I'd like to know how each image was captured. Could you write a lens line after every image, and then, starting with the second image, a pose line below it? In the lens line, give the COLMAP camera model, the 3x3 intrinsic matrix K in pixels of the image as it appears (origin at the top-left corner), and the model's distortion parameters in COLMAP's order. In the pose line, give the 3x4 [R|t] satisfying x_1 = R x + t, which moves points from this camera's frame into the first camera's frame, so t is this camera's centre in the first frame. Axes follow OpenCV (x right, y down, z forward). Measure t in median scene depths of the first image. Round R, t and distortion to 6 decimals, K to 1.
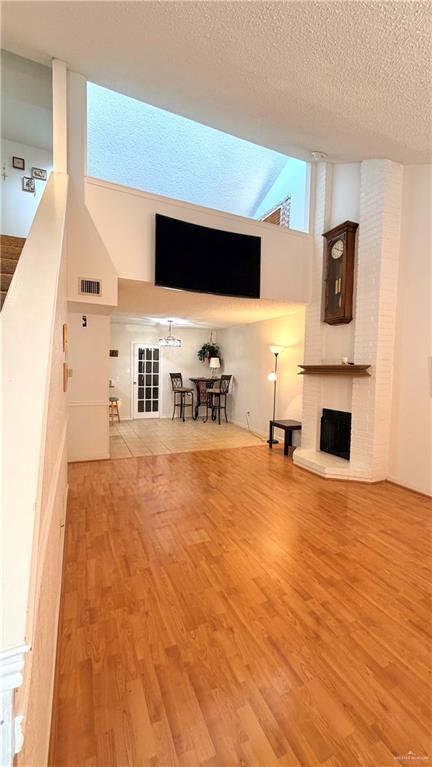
lens RADIAL K [[307.1, 0, 216.0], [0, 307.1, 383.5], [0, 0, 1]] dist [-0.000192, -0.000047]
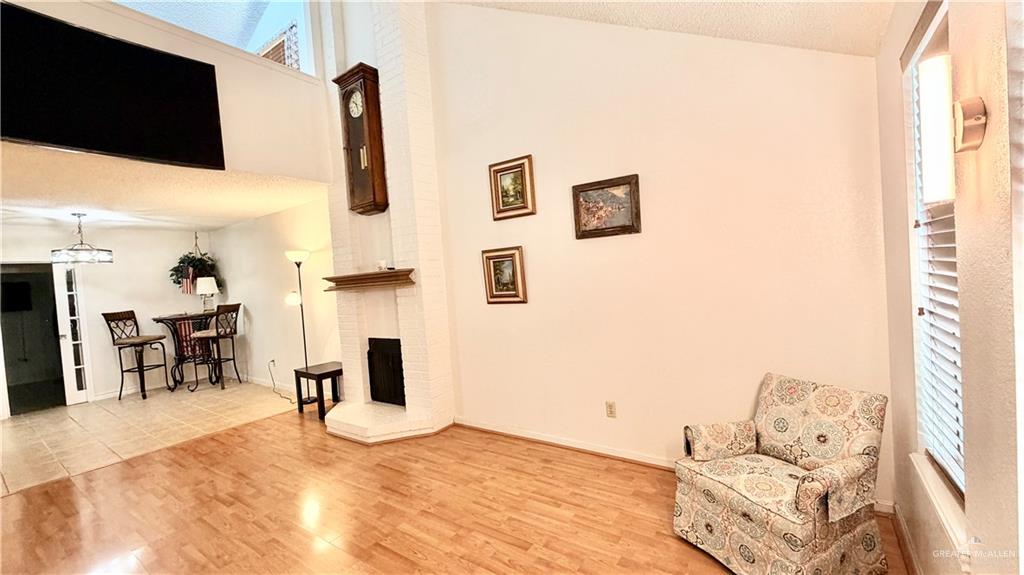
lens RADIAL K [[410.0, 0, 510.3], [0, 410.0, 290.8], [0, 0, 1]] dist [-0.000192, -0.000047]
pose [[0.857205, -0.100931, 0.504987, 0.168984], [0.115314, 0.993325, 0.002791, 0.011552], [-0.501898, 0.055840, 0.863122, 0.058505]]
